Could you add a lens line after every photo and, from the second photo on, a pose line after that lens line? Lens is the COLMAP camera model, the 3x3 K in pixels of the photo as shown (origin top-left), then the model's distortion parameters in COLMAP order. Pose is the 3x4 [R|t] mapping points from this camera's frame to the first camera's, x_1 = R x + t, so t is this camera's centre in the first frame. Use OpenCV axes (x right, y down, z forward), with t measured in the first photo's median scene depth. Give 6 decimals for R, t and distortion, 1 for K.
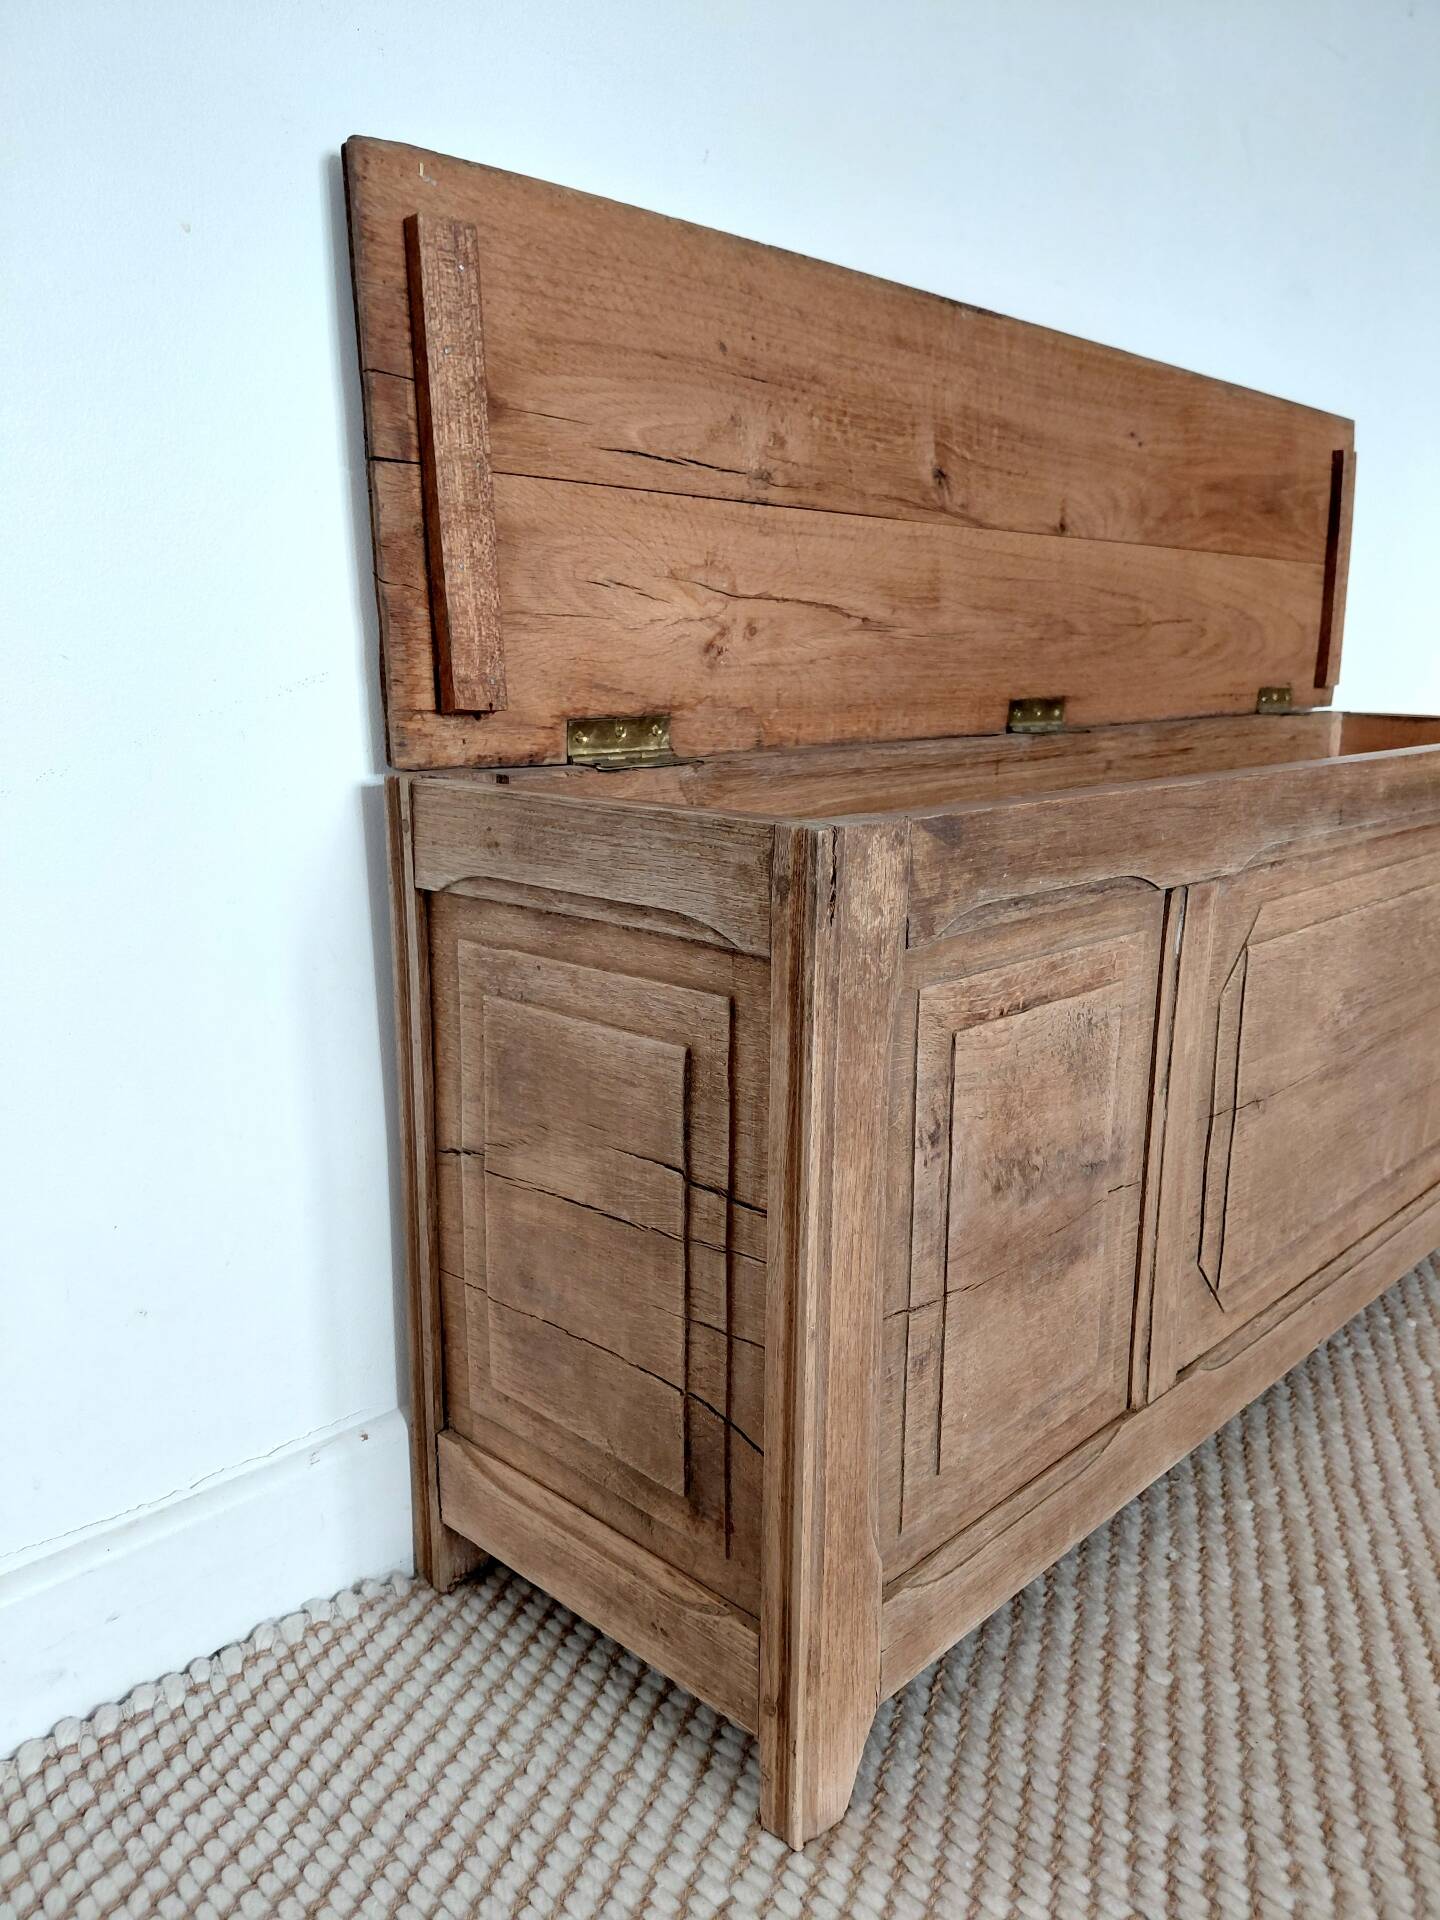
lens RADIAL K [[1432.7, 0, 741.6], [0, 1432.7, 986.2], [0, 0, 1]] dist [0.110108, -0.238990]
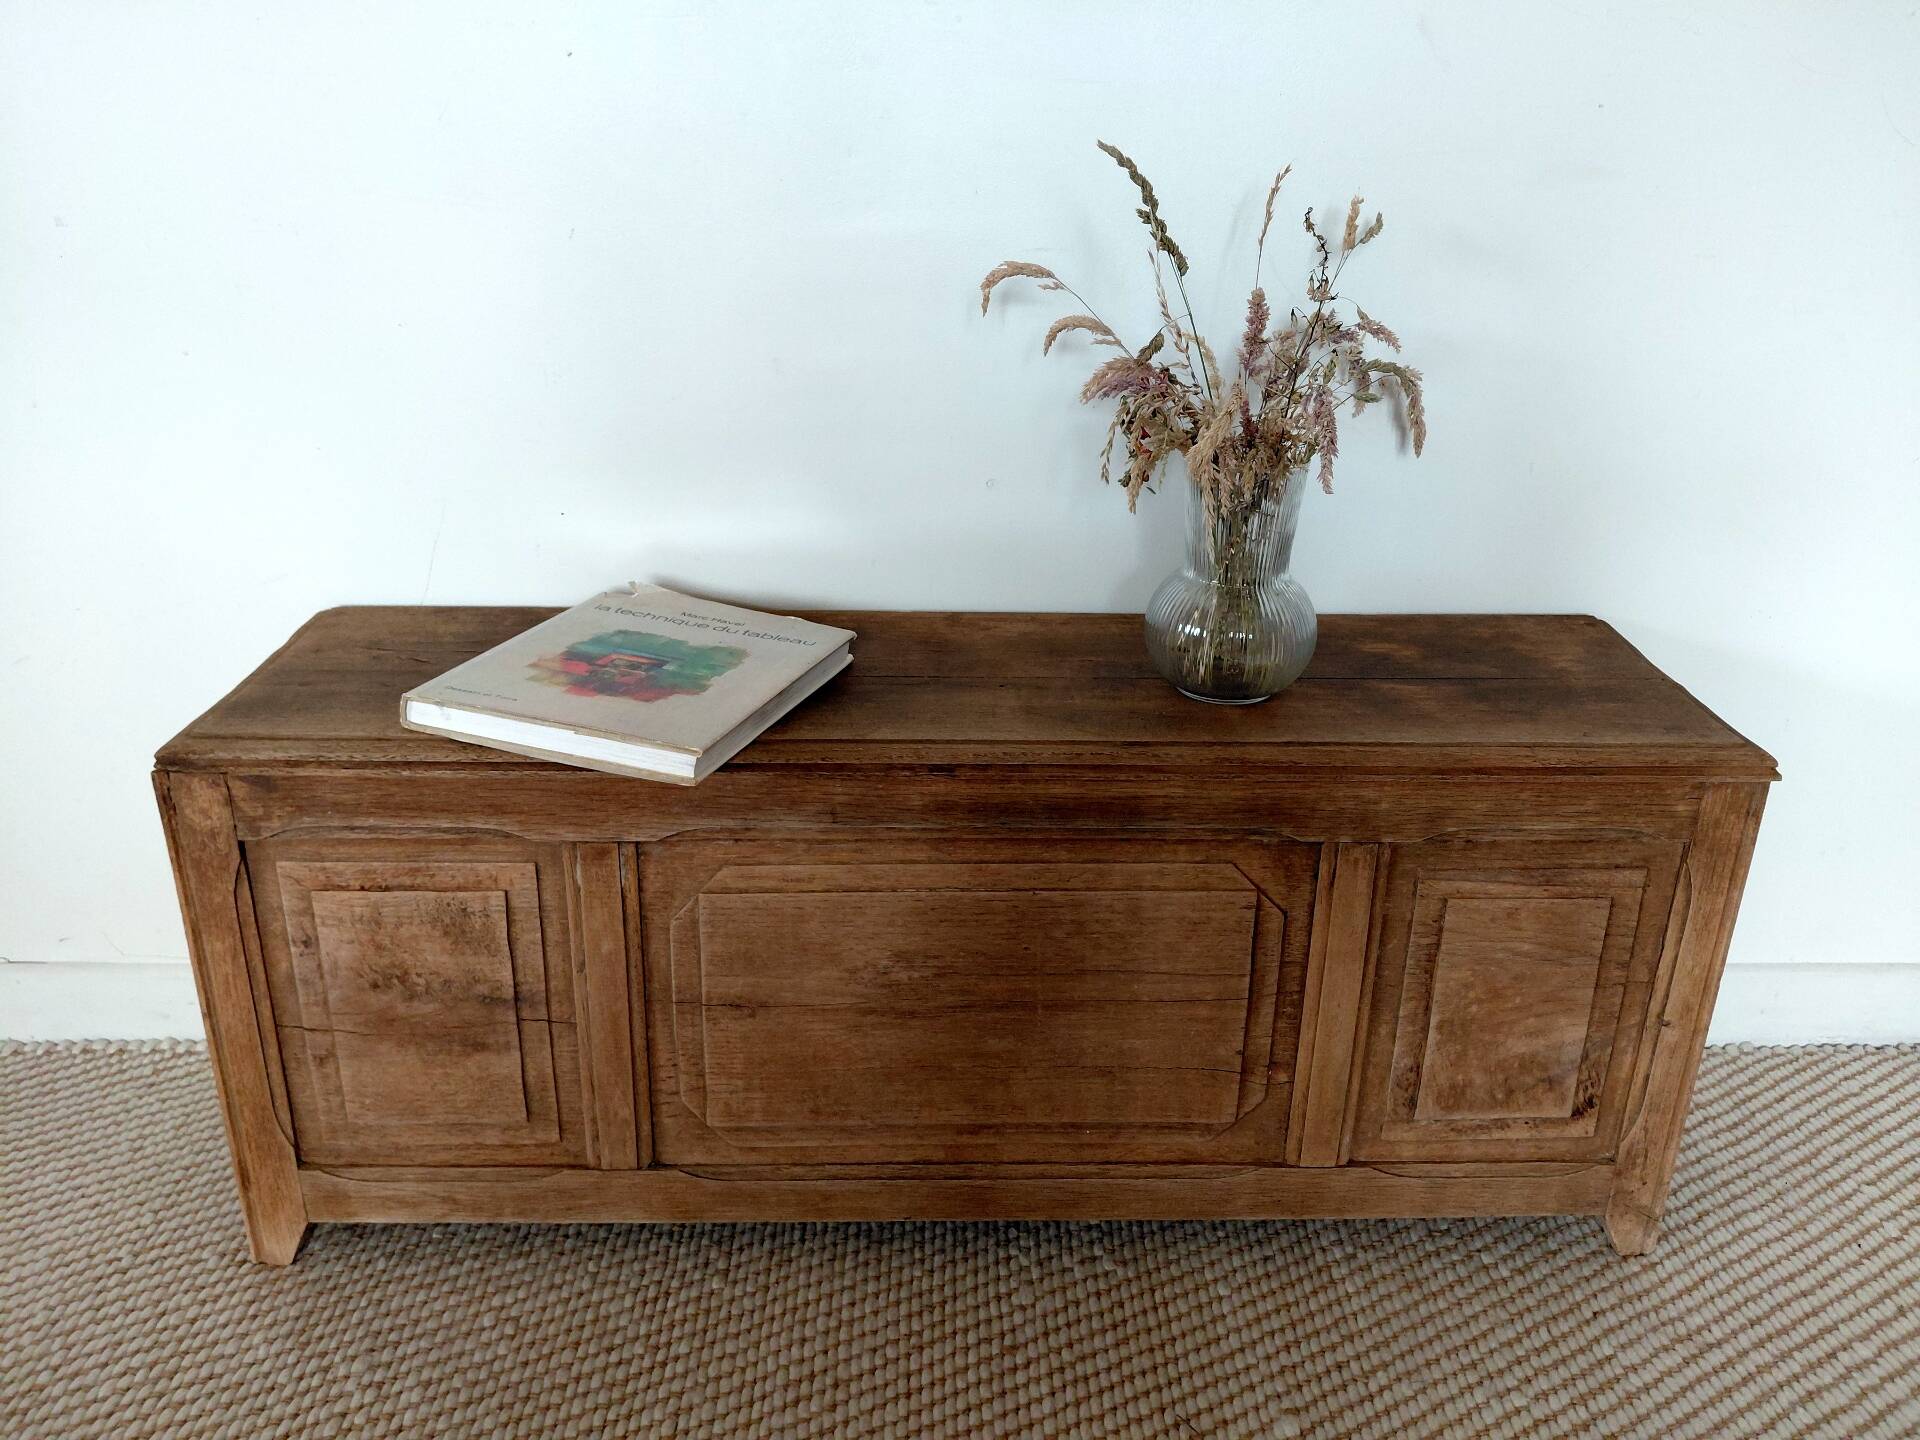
lens RADIAL K [[1432.7, 0, 963.1], [0, 1432.7, 700.9], [0, 0, 1]] dist [0.110108, -0.238990]
pose [[0.713916, 0.273033, -0.644808, 1.641680], [-0.178918, 0.961409, 0.208998, -0.640238], [0.676988, -0.033839, 0.735216, 0.250806]]
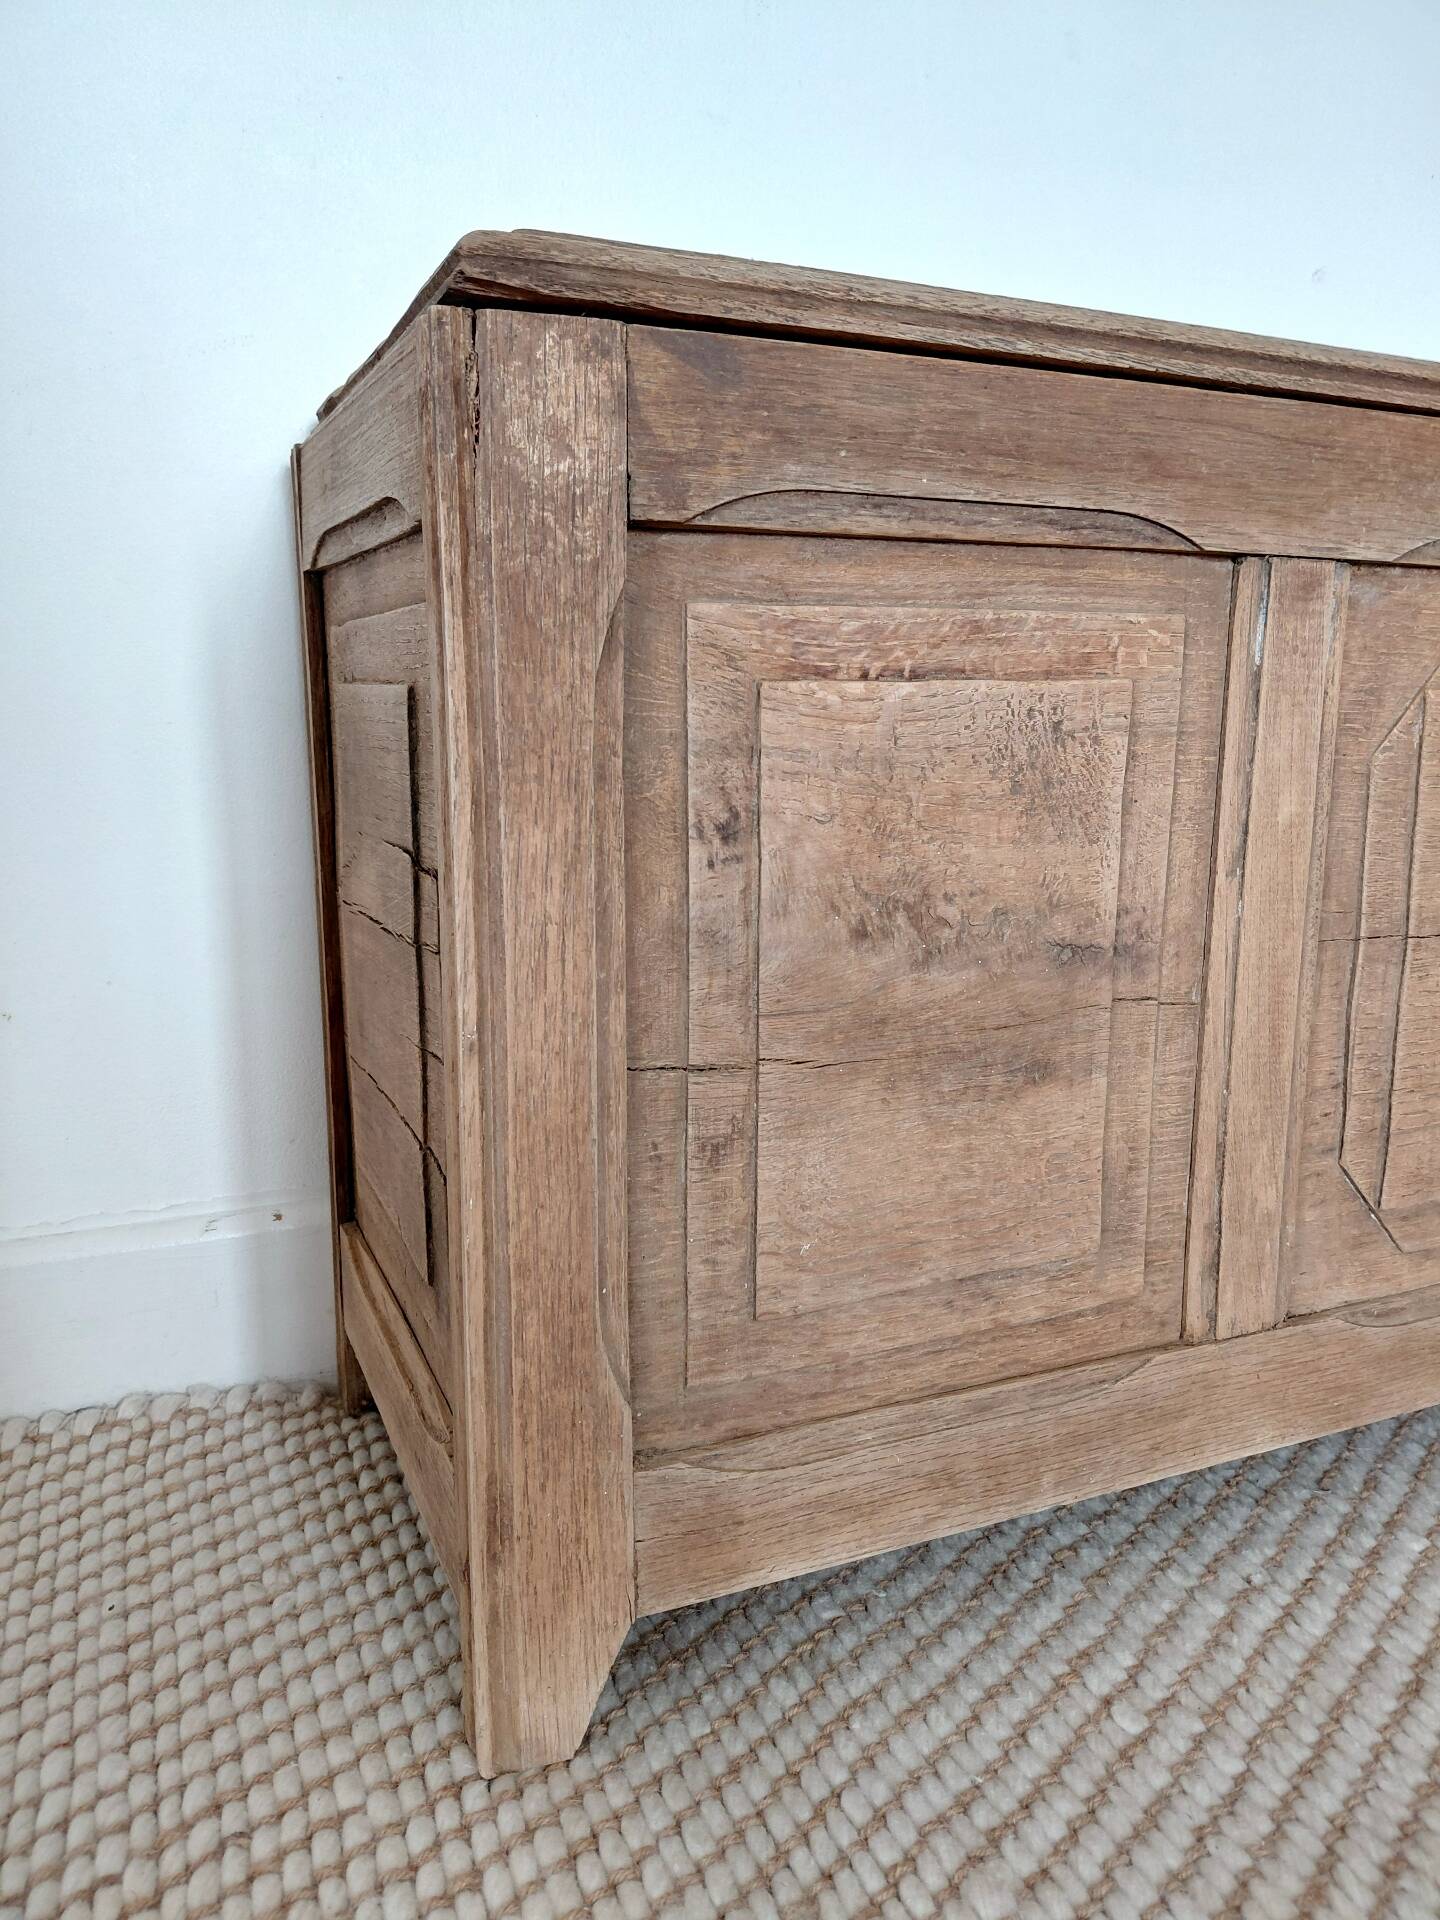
lens RADIAL K [[1418.3, 0, 728.1], [0, 1418.3, 963.8], [0, 0, 1]] dist [0.183775, -0.452539]
pose [[0.922043, 0.068373, -0.381002, 0.389225], [-0.084916, 0.996029, -0.026755, 0.181210], [0.377660, 0.057022, 0.924187, 0.324132]]
